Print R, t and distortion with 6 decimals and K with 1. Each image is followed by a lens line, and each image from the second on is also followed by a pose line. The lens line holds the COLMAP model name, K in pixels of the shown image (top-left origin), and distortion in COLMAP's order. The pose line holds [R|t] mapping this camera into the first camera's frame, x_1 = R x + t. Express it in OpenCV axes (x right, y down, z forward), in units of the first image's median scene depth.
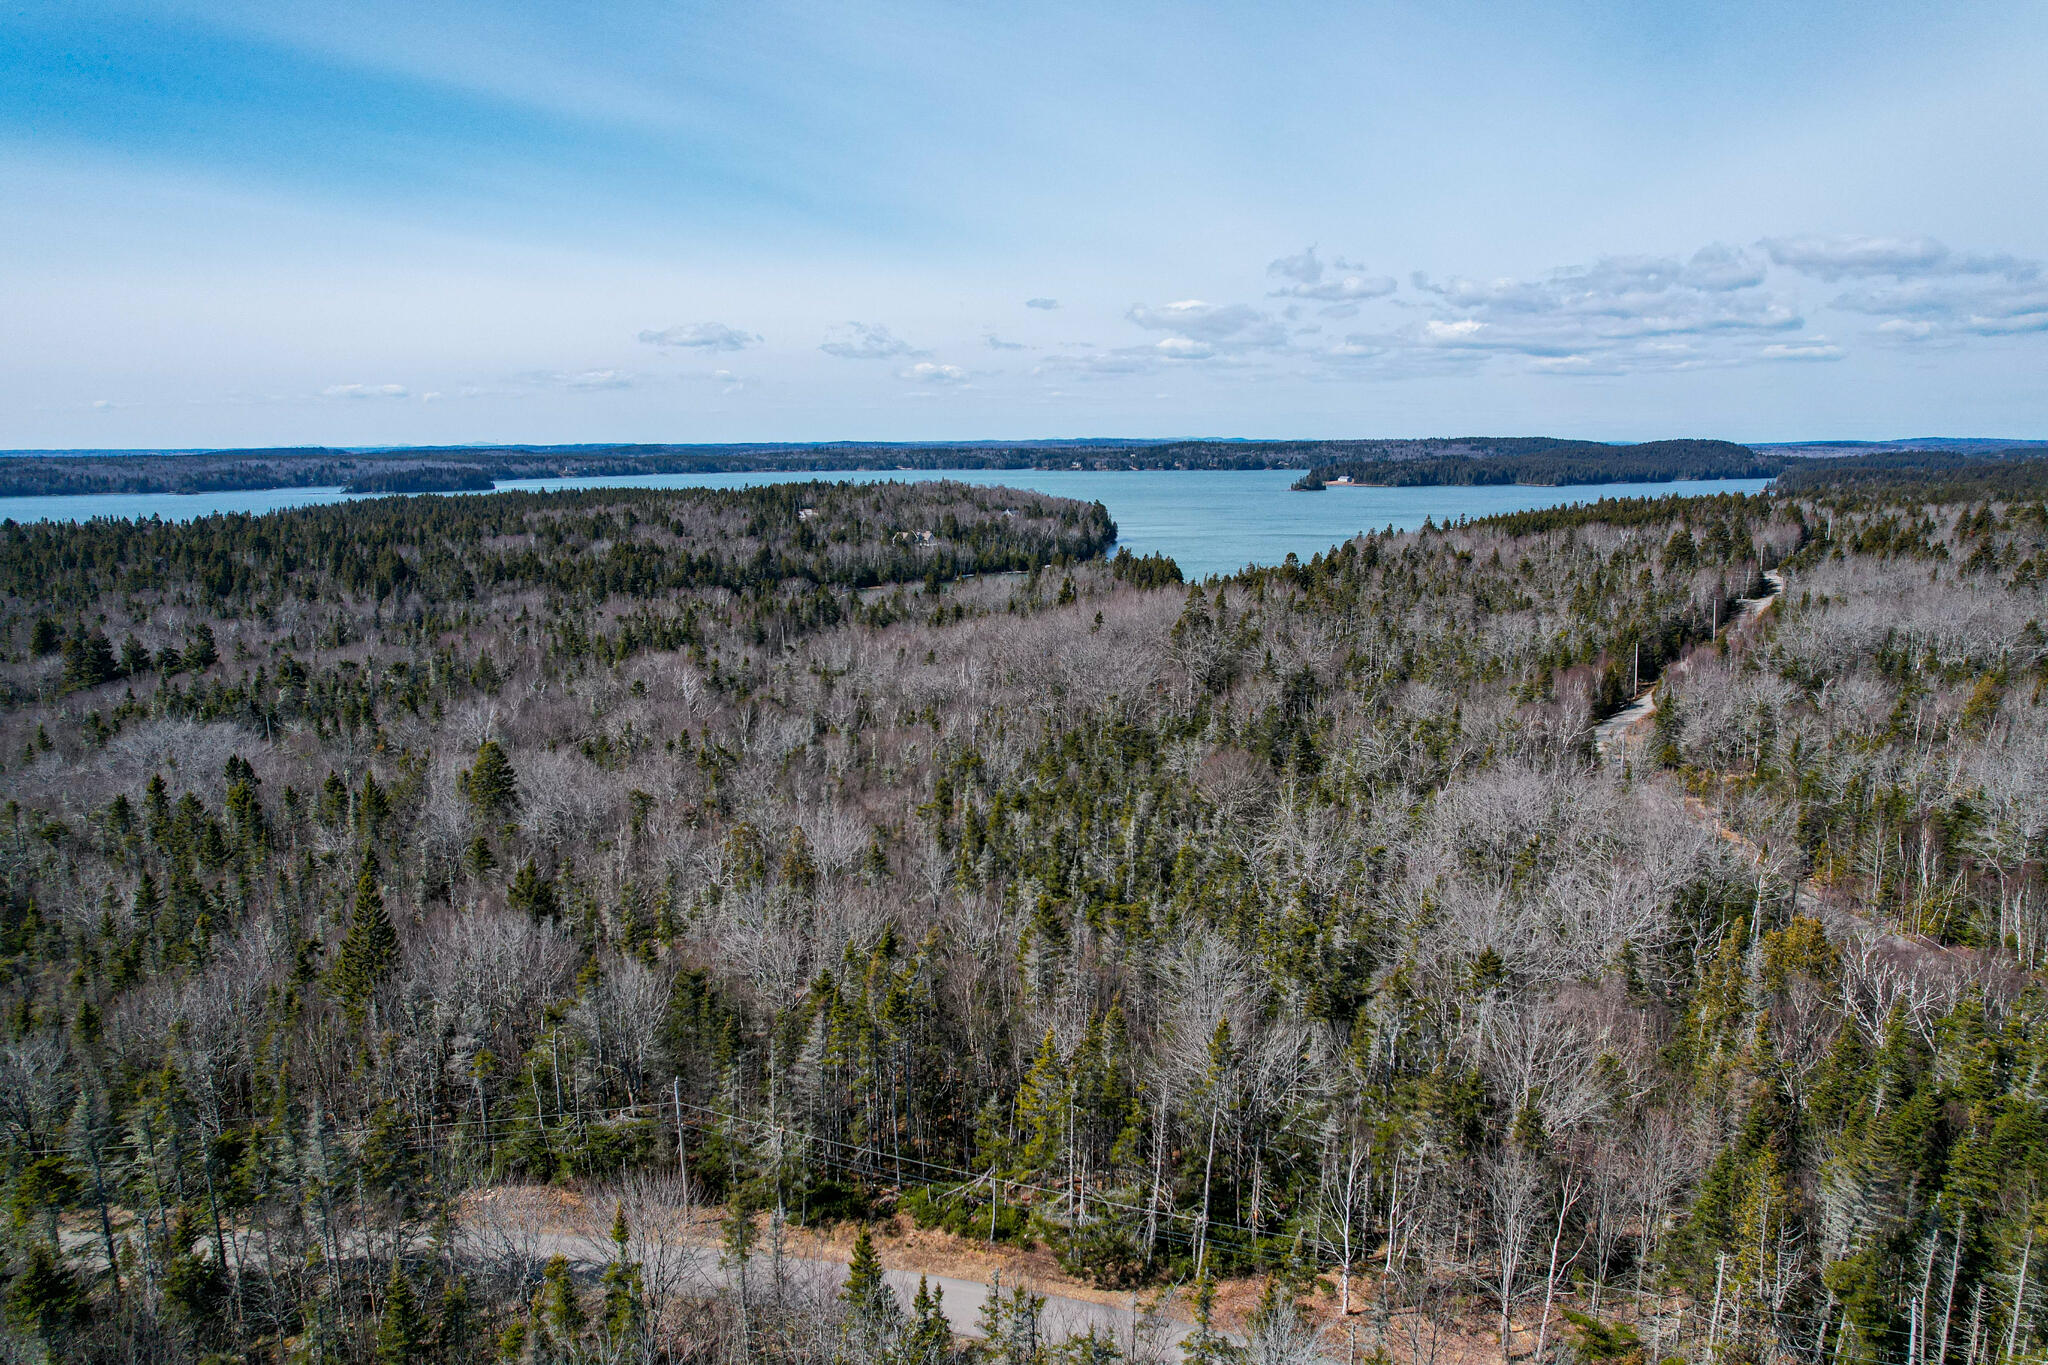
lens RADIAL K [[1307.3, 0, 1024.0], [0, 1307.3, 682.5], [0, 0, 1]] dist [-0.085388, 0.064428]
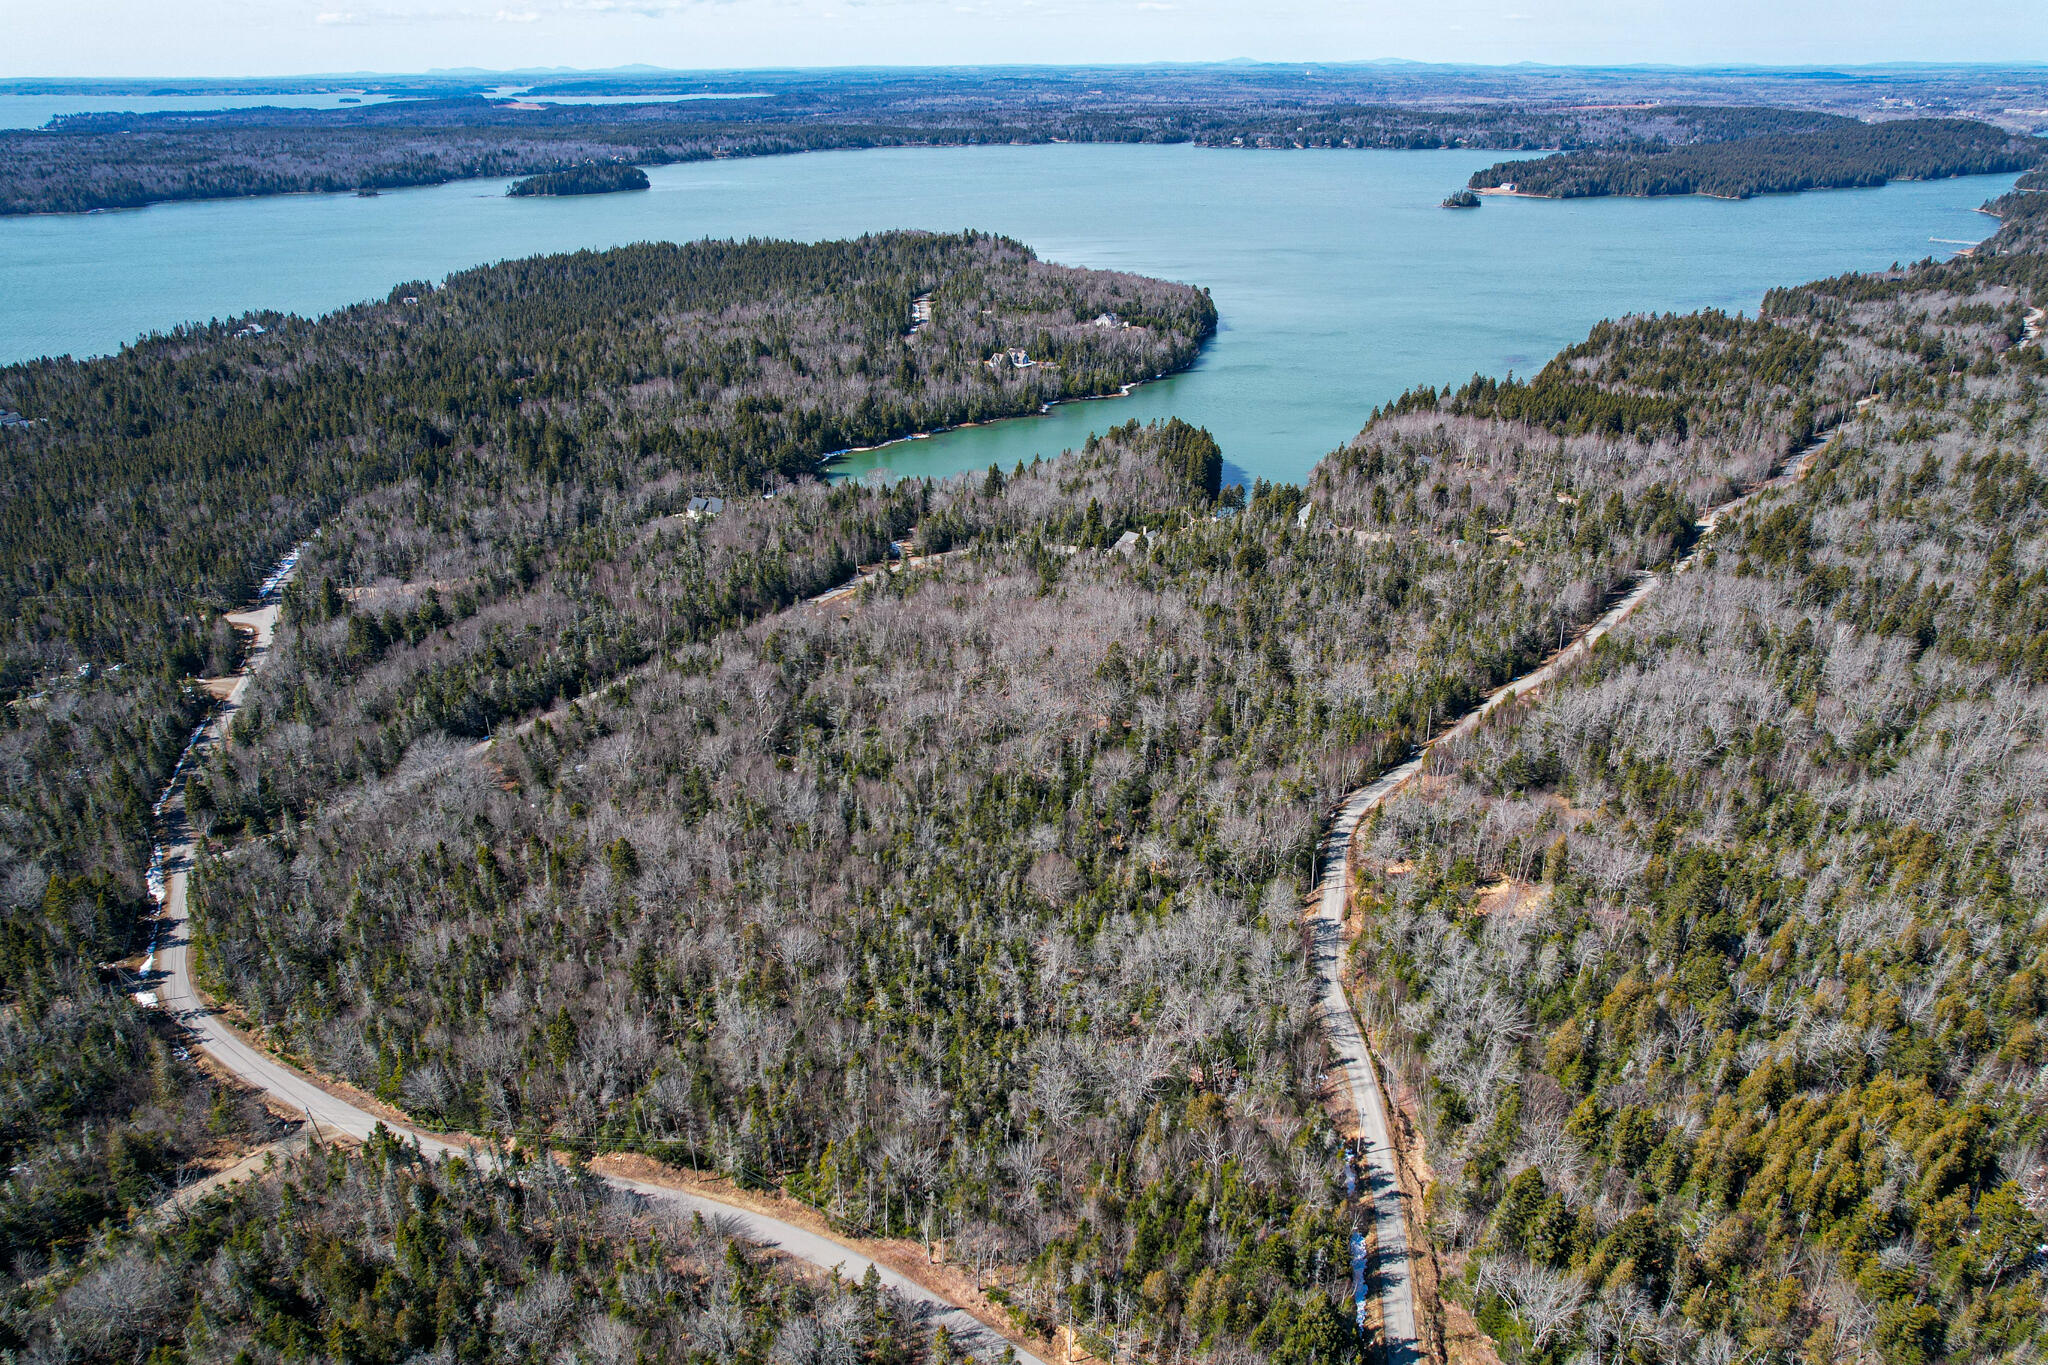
lens RADIAL K [[1314.1, 0, 1024.0], [0, 1314.1, 682.5], [0, 0, 1]] dist [-0.077615, 0.070592]
pose [[0.991272, 0.057221, -0.118765, 0.074504], [-0.022839, 0.961808, 0.272772, -0.148495], [0.129838, -0.267678, 0.954720, -0.128247]]
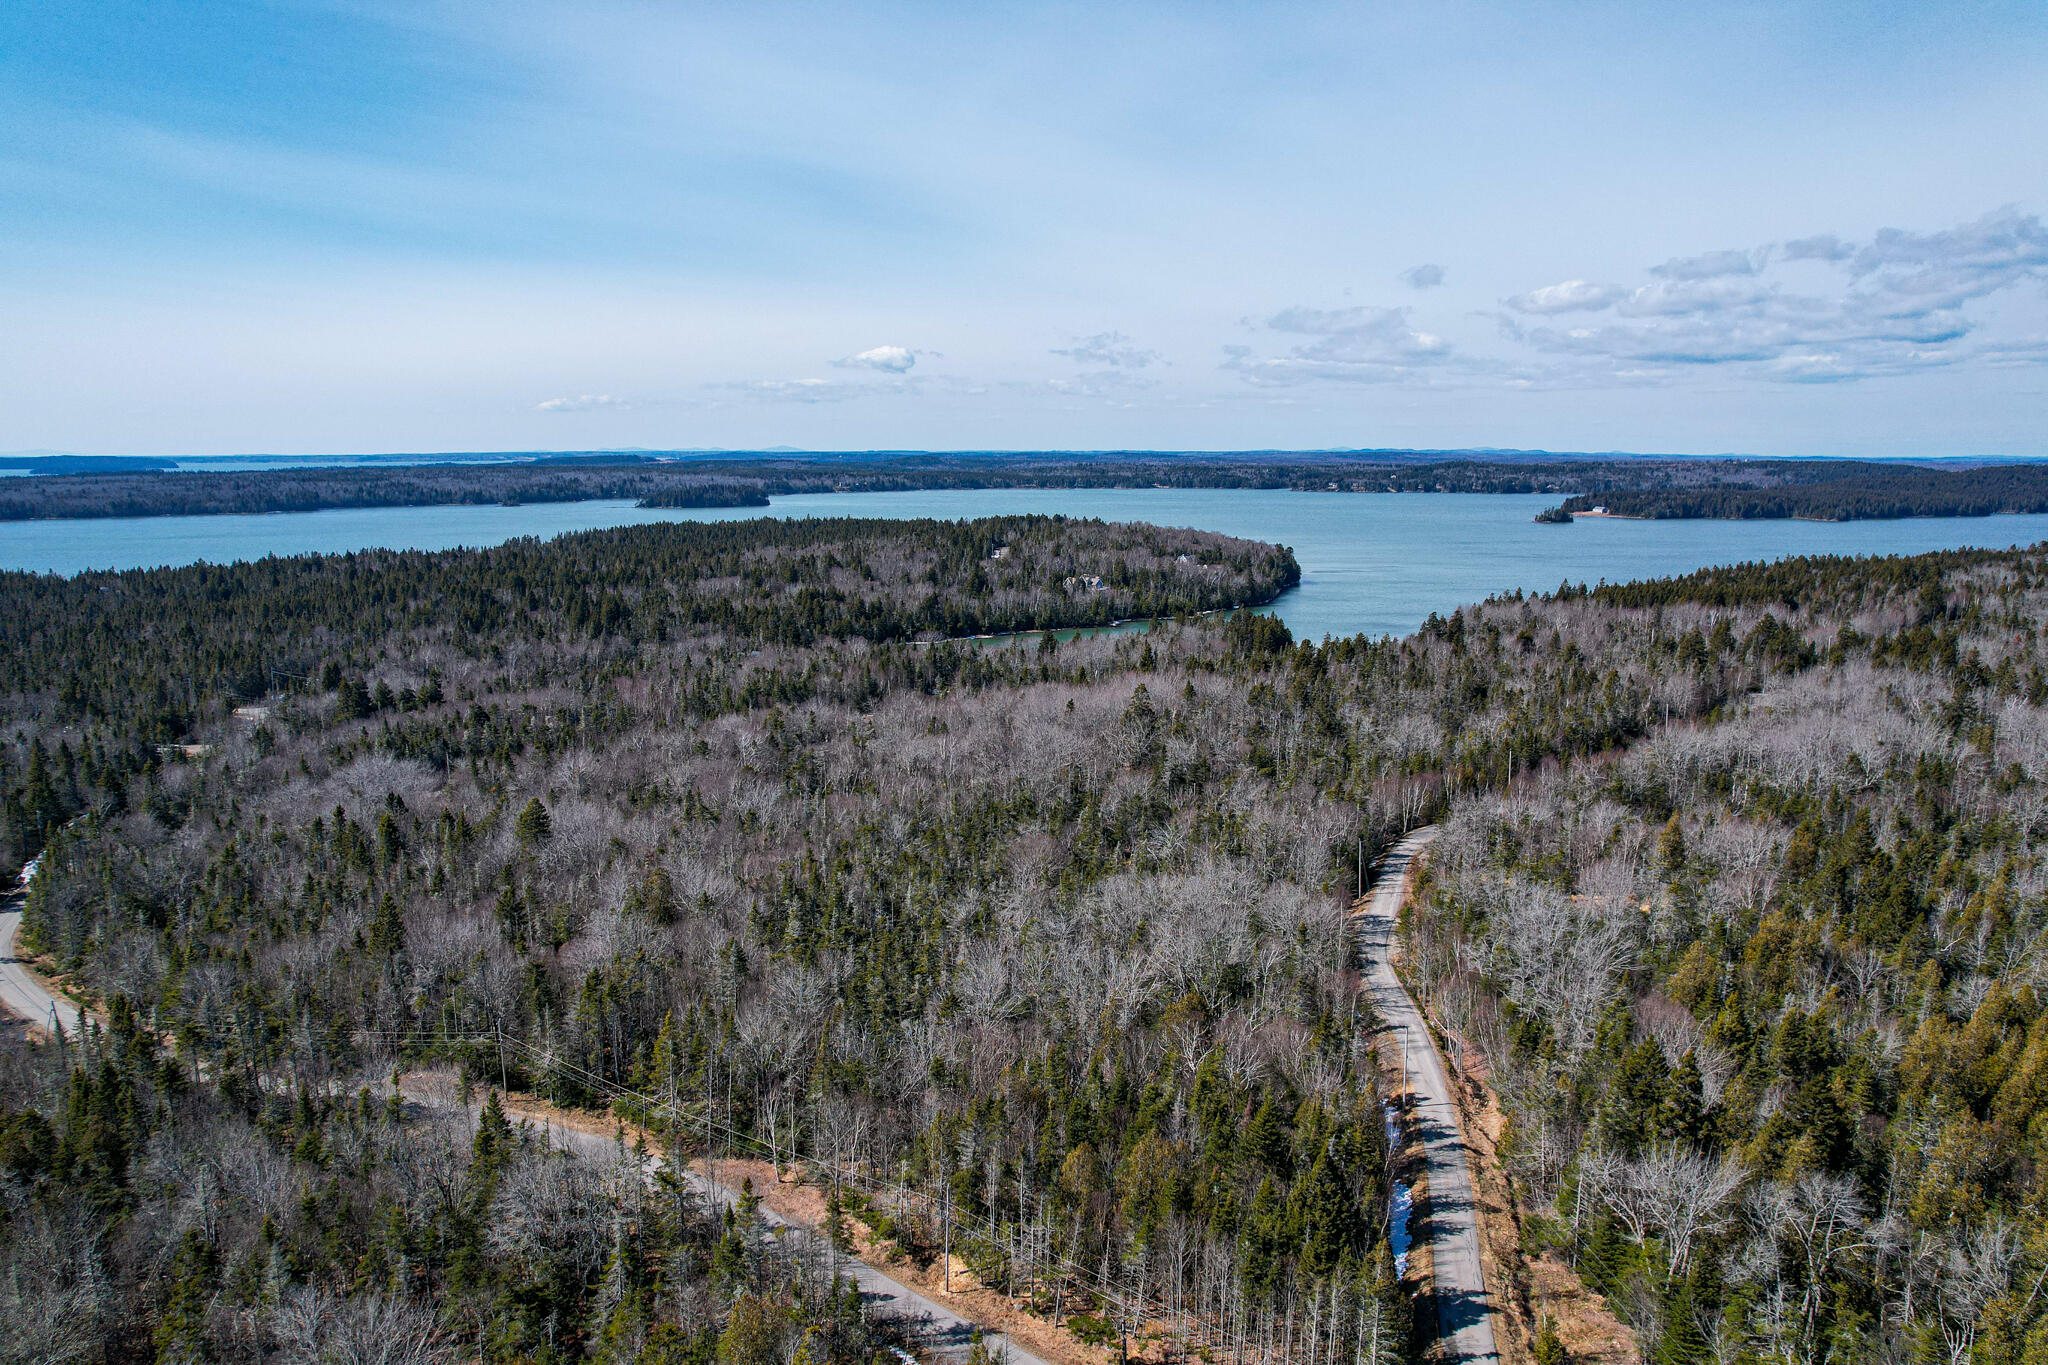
lens RADIAL K [[1314.1, 0, 1024.0], [0, 1314.1, 682.5], [0, 0, 1]] dist [-0.077615, 0.070592]
pose [[0.976124, 0.042922, -0.212932, 0.104159], [-0.043864, 0.999037, 0.000301, -0.025674], [0.212740, 0.009046, 0.977067, -0.081330]]
